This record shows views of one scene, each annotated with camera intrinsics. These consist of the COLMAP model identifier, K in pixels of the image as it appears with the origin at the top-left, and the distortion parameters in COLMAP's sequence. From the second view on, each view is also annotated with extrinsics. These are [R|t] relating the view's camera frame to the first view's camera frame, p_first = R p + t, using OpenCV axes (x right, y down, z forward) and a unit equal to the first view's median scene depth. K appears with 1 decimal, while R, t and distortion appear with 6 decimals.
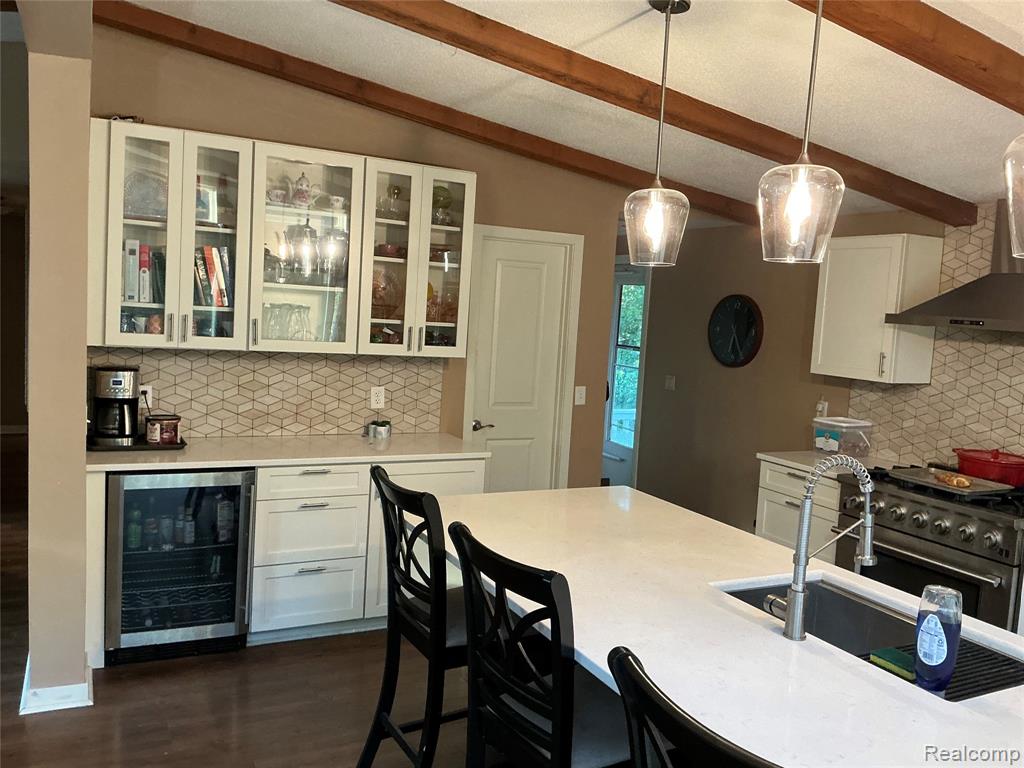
lens RADIAL K [[860.5, 0, 512.0], [0, 860.5, 384.0], [0, 0, 1]] dist [0.007436, 0.001062]
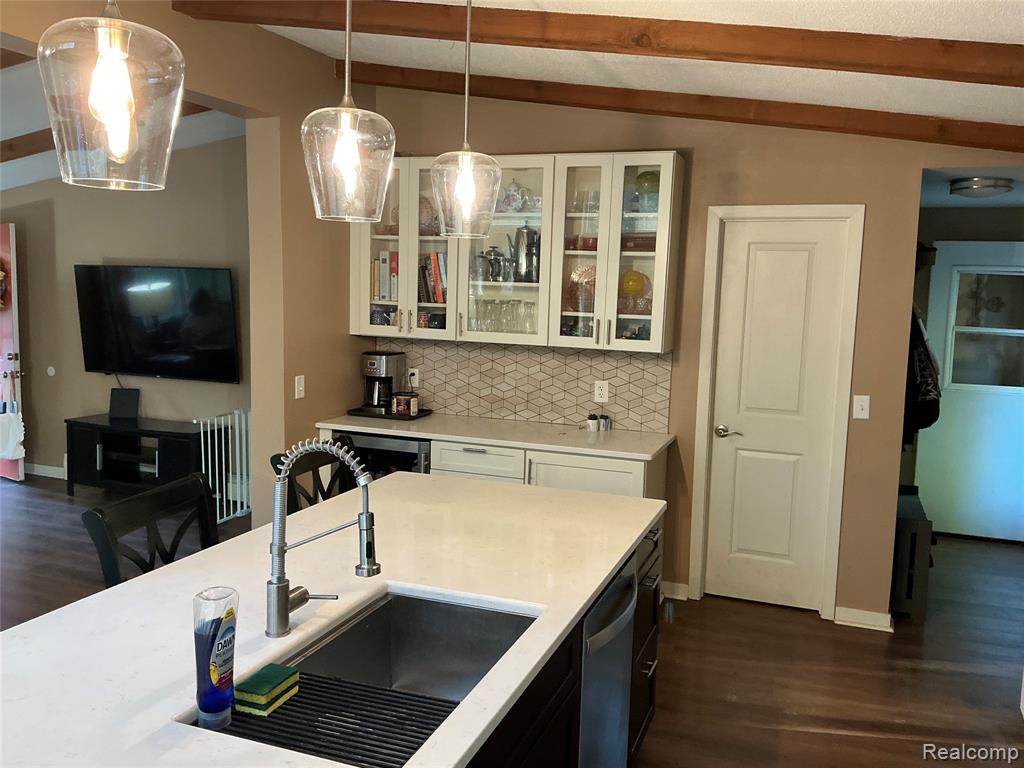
lens RADIAL K [[822.5, 0, 512.0], [0, 822.5, 384.0], [0, 0, 1]] dist [0.073354, 0.000053]
pose [[0.672213, 0.043102, -0.739102, 0.510791], [-0.058680, 0.998265, 0.004846, 0.008896], [0.738029, 0.040113, 0.673576, 0.286168]]
